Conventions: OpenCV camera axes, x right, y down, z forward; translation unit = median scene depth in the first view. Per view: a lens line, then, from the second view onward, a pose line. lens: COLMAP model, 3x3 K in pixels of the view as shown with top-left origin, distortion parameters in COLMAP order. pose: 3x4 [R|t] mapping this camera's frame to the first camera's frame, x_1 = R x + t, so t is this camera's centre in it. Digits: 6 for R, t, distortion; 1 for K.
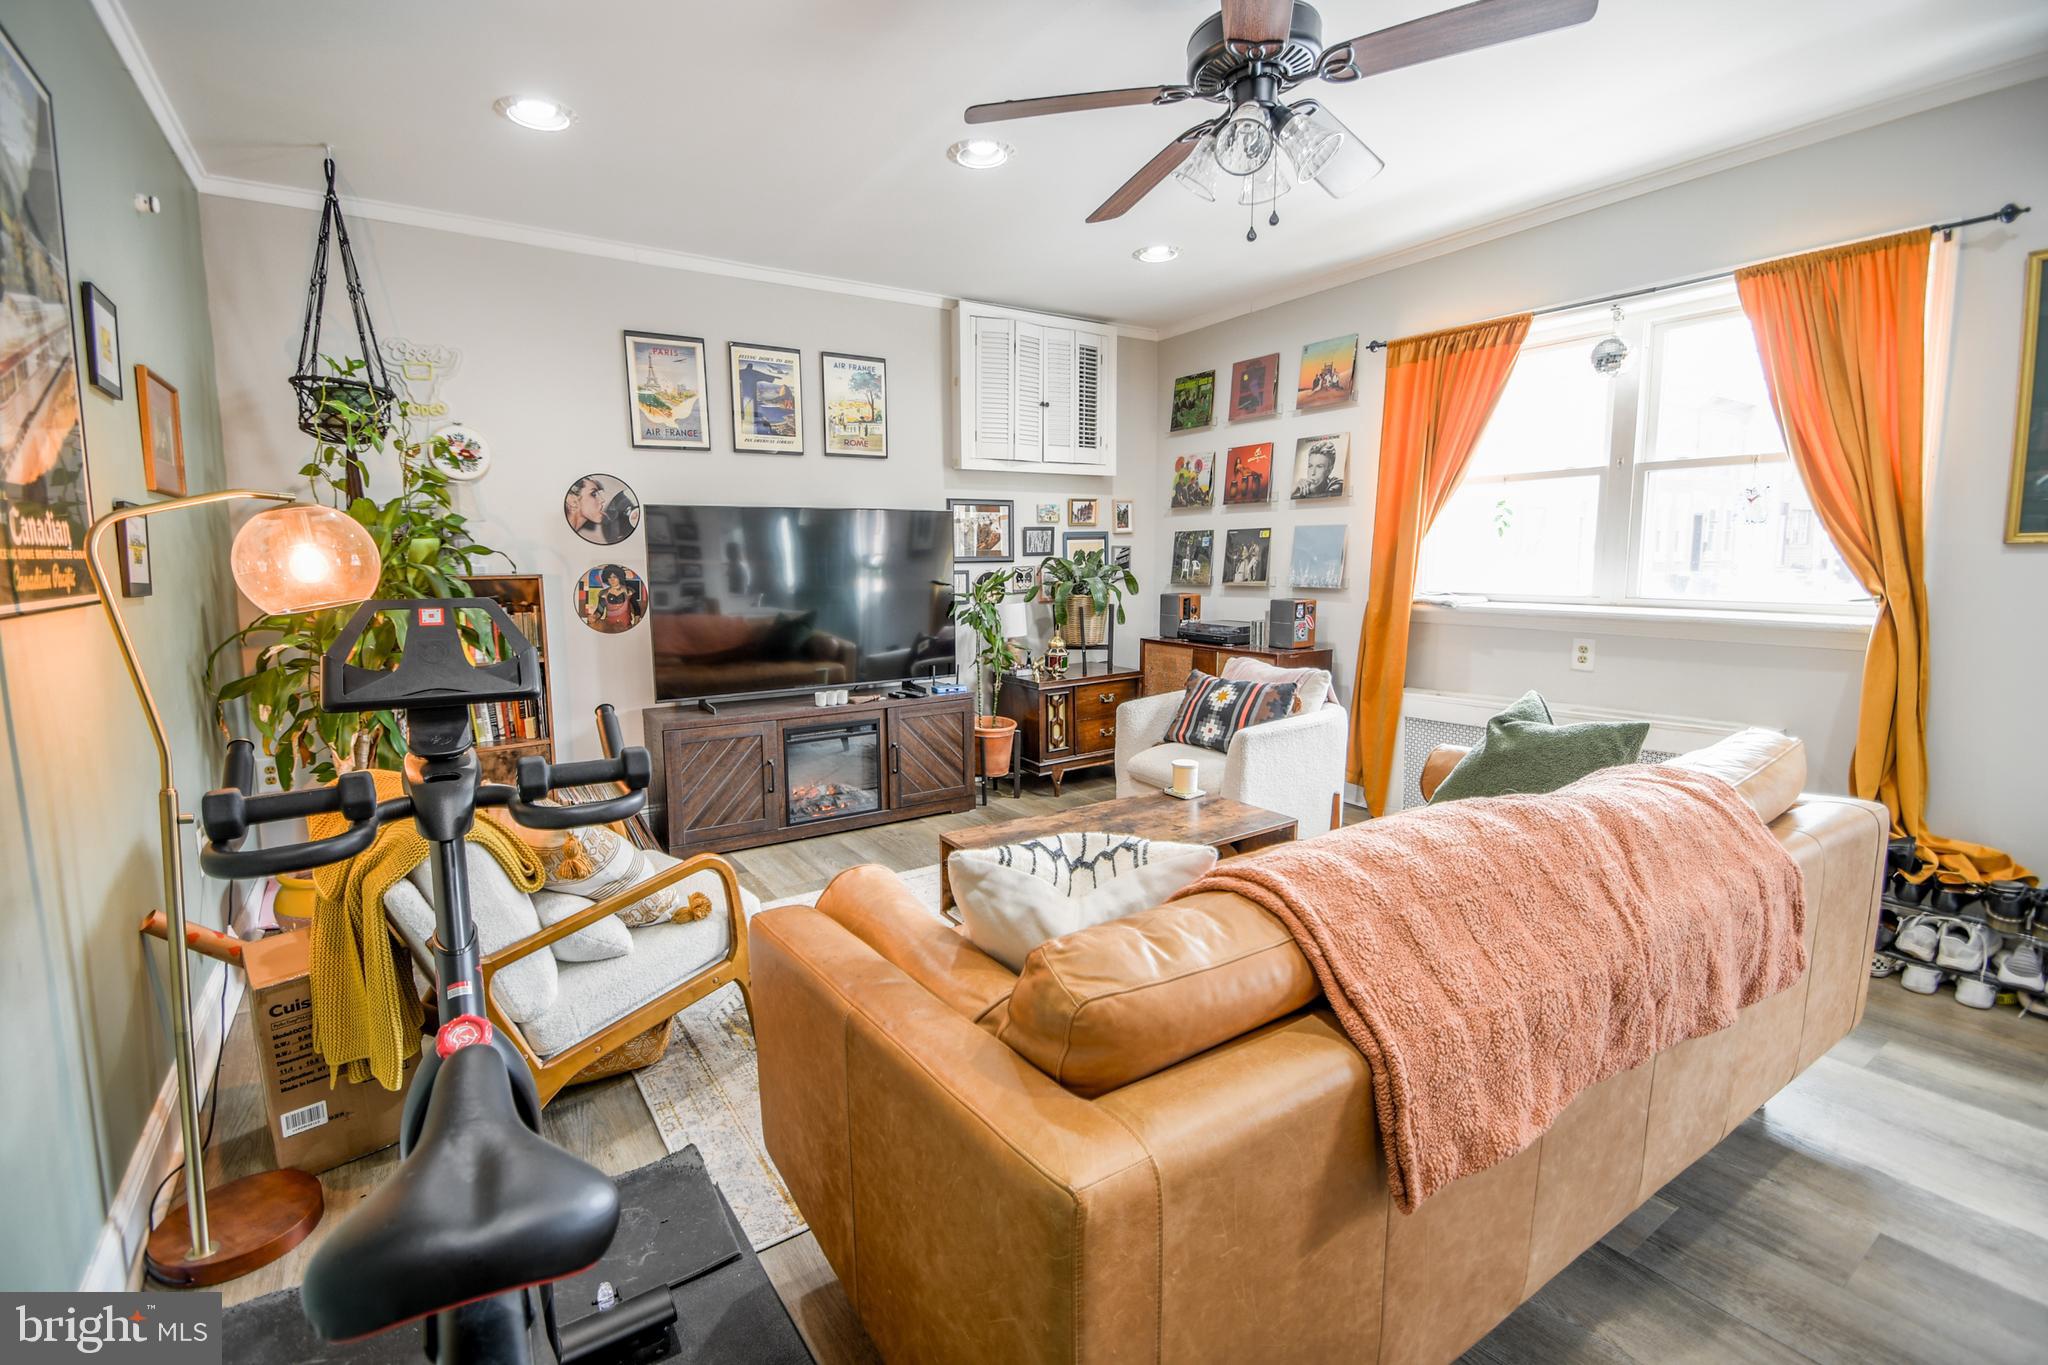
lens RADIAL K [[914.0, 0, 996.3], [0, 914.0, 668.5], [0, 0, 1]] dist [0.013481, -0.018006]
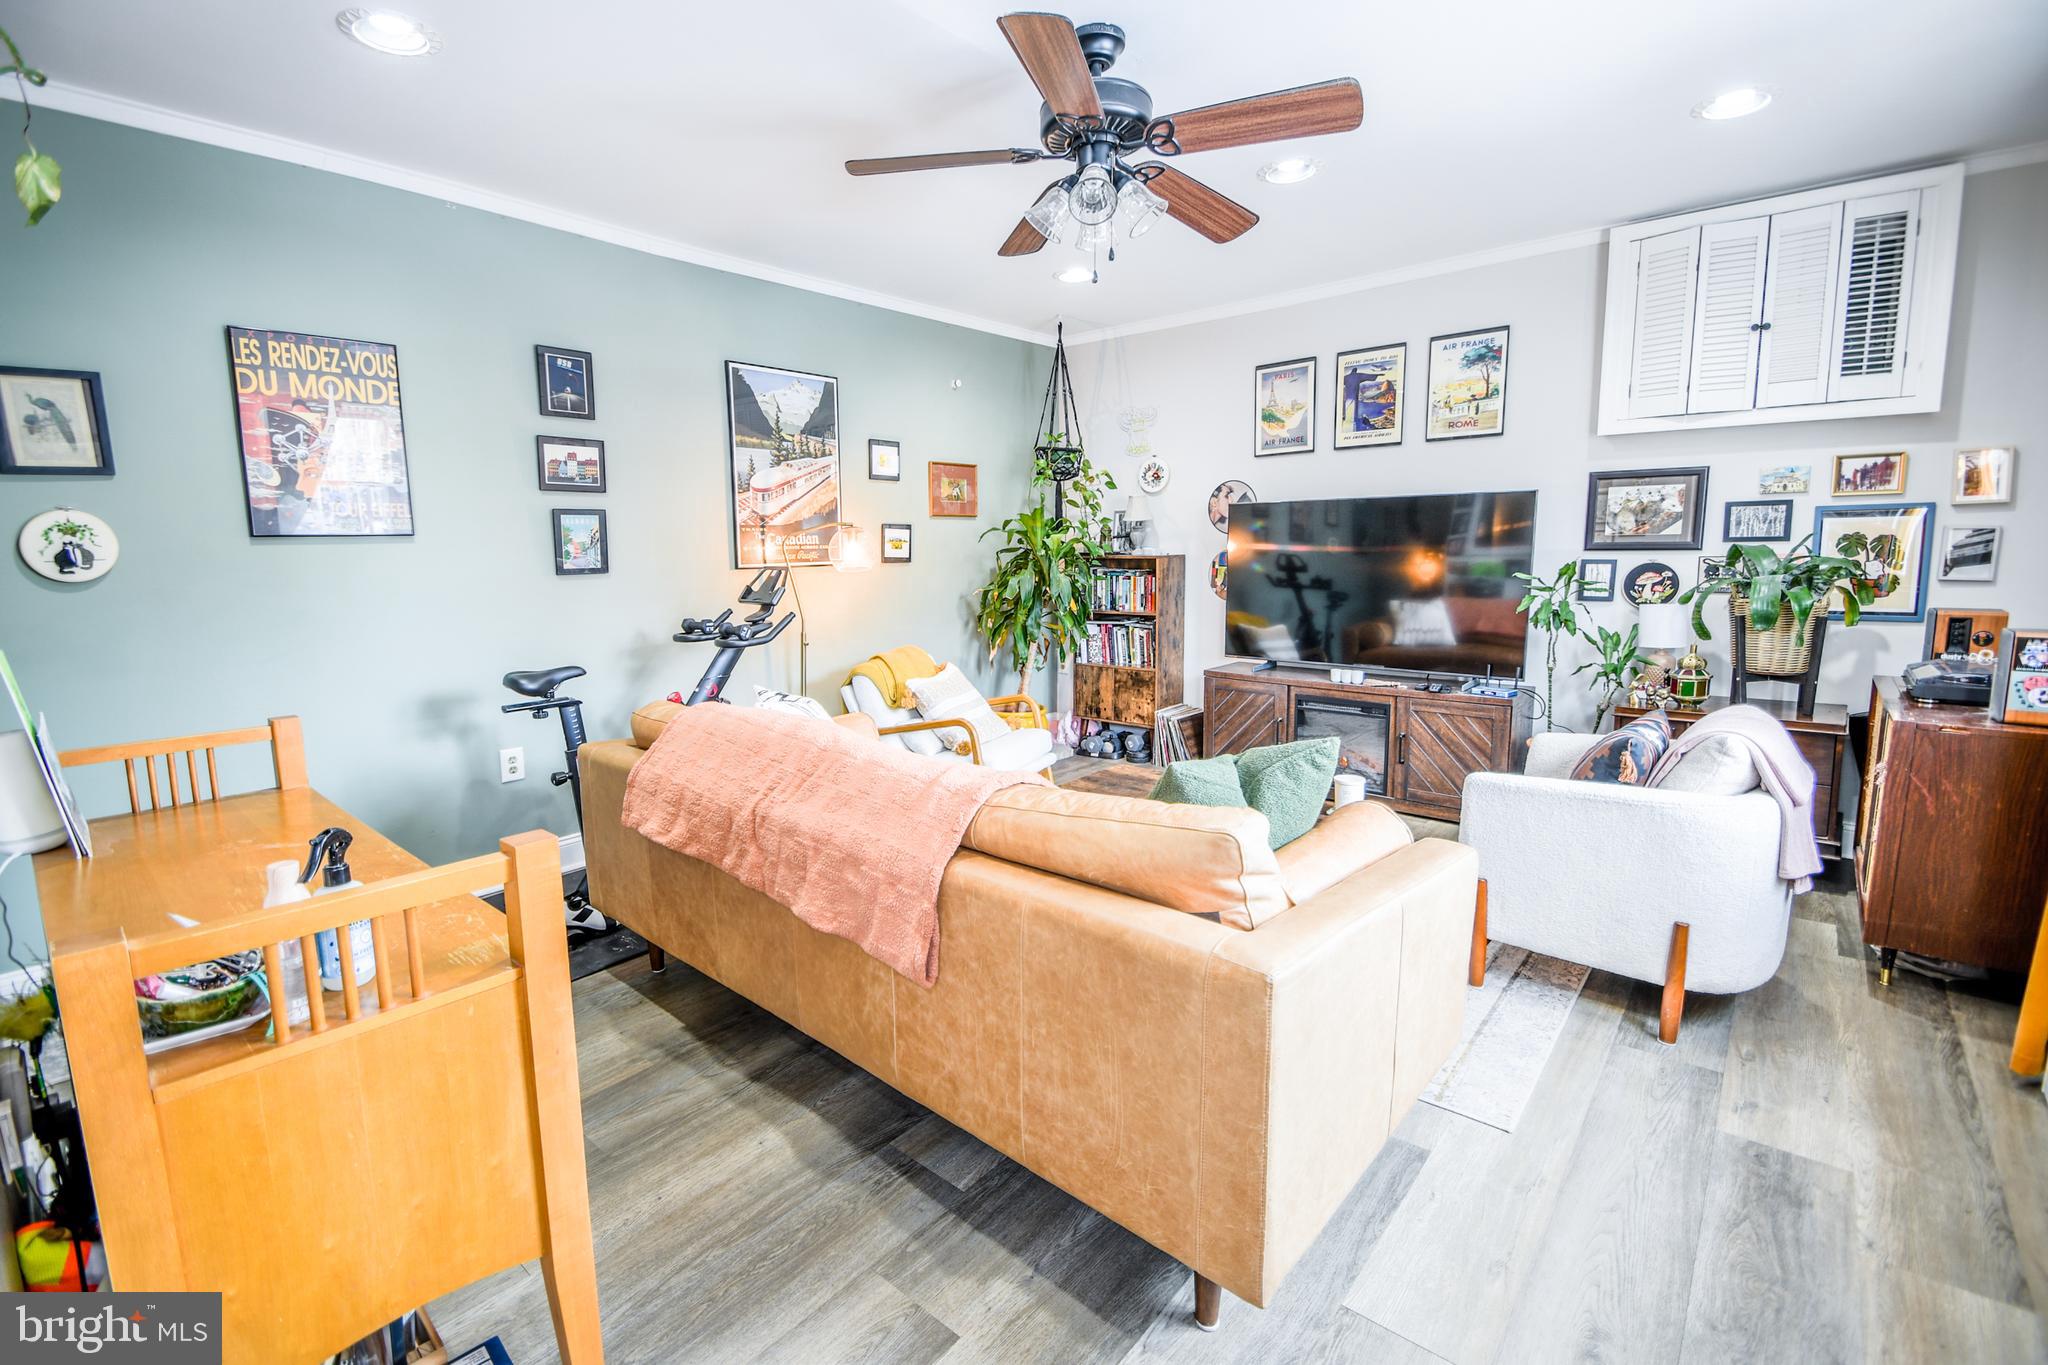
lens RADIAL K [[901.8, 0, 995.1], [0, 901.8, 668.6], [0, 0, 1]] dist [0.014425, -0.017714]
pose [[0.256904, 0.133184, -0.957216, 0.696689], [-0.116922, 0.987467, 0.106013, -0.038315], [0.959338, 0.084685, 0.269256, 0.311757]]
